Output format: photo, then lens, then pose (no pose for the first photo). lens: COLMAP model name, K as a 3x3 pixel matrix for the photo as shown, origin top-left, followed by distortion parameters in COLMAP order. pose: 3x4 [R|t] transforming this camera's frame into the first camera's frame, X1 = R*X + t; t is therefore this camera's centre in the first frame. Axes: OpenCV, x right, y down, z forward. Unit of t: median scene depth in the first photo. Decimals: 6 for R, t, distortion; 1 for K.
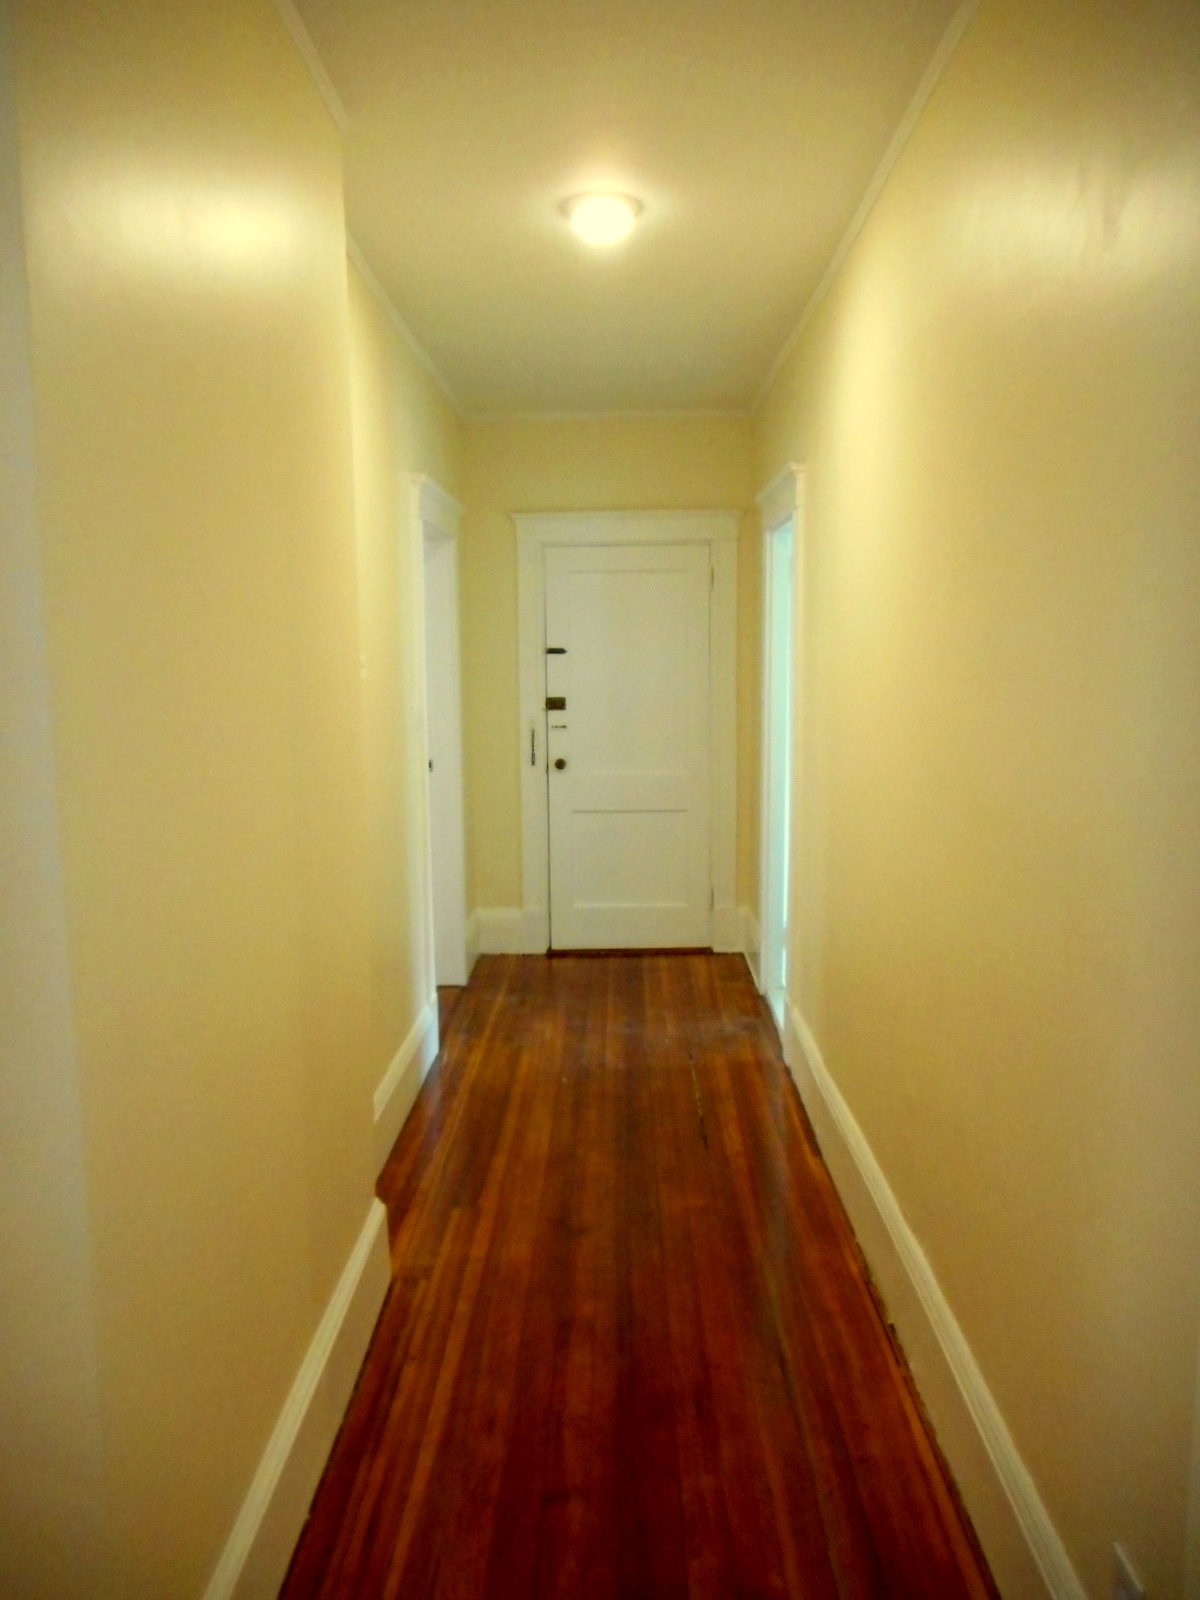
lens RADIAL K [[1187.1, 0, 600.0], [0, 1187.1, 800.0], [0, 0, 1]] dist [-0.011926, 0.007979]
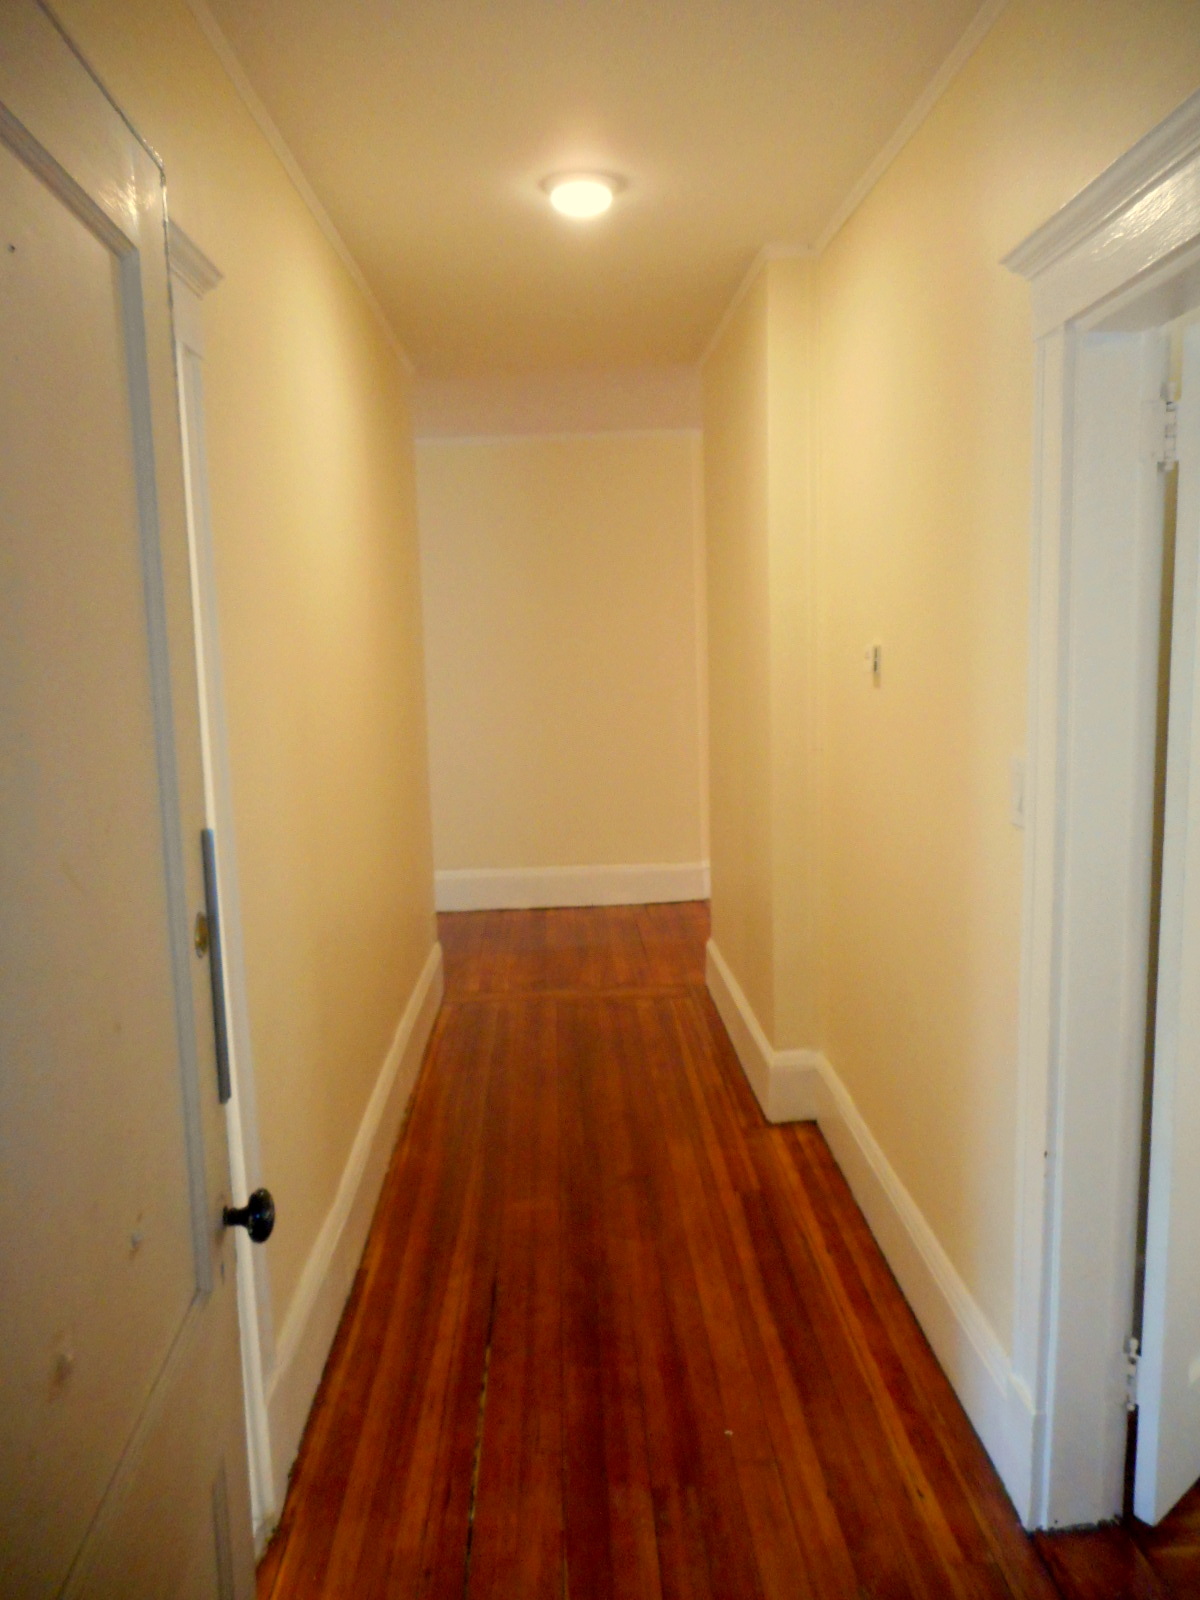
lens RADIAL K [[1187.1, 0, 600.0], [0, 1187.1, 800.0], [0, 0, 1]] dist [-0.011926, 0.007979]
pose [[-0.998013, 0.039908, -0.048768, 0.046004], [0.025980, 0.965652, 0.258537, -0.222276], [0.057410, 0.256756, -0.964770, 1.707190]]
